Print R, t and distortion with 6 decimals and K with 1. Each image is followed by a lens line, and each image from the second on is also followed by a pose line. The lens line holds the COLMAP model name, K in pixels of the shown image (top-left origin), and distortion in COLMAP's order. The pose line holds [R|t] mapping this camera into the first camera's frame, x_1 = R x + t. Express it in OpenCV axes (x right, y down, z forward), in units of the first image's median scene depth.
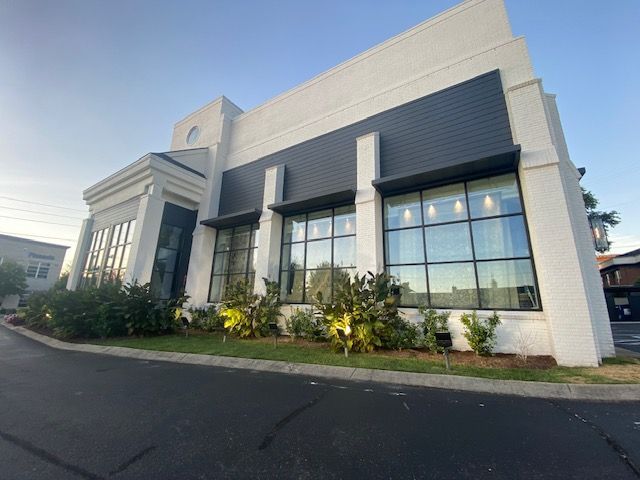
lens RADIAL K [[257.5, 0, 321.7], [0, 257.5, 243.0], [0, 0, 1]] dist [-0.001540, -0.000700]
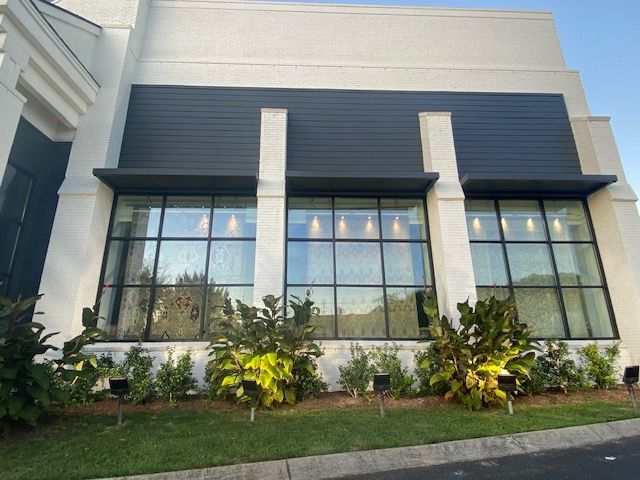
lens RADIAL K [[333.6, 0, 318.7], [0, 333.6, 245.4], [0, 0, 1]] dist [-0.004084, -0.001908]
pose [[0.832882, 0.126267, 0.538854, -0.404395], [-0.107328, 0.991993, -0.066557, 0.049803], [-0.542943, -0.002400, 0.839766, 0.242940]]
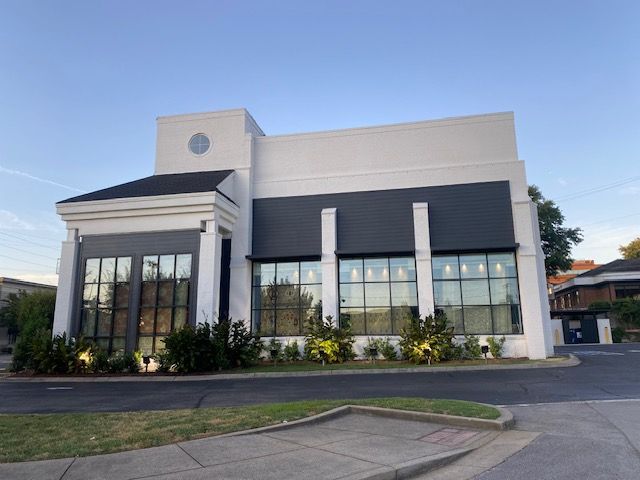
lens RADIAL K [[478.0, 0, 320.0], [0, 478.0, 240.0], [0, 0, 1]] dist [-0.003847, -0.005918]
pose [[0.941911, 0.039141, 0.333574, -0.751735], [-0.050913, 0.998348, 0.026618, -0.190005], [-0.331981, -0.042055, 0.942348, -0.762828]]
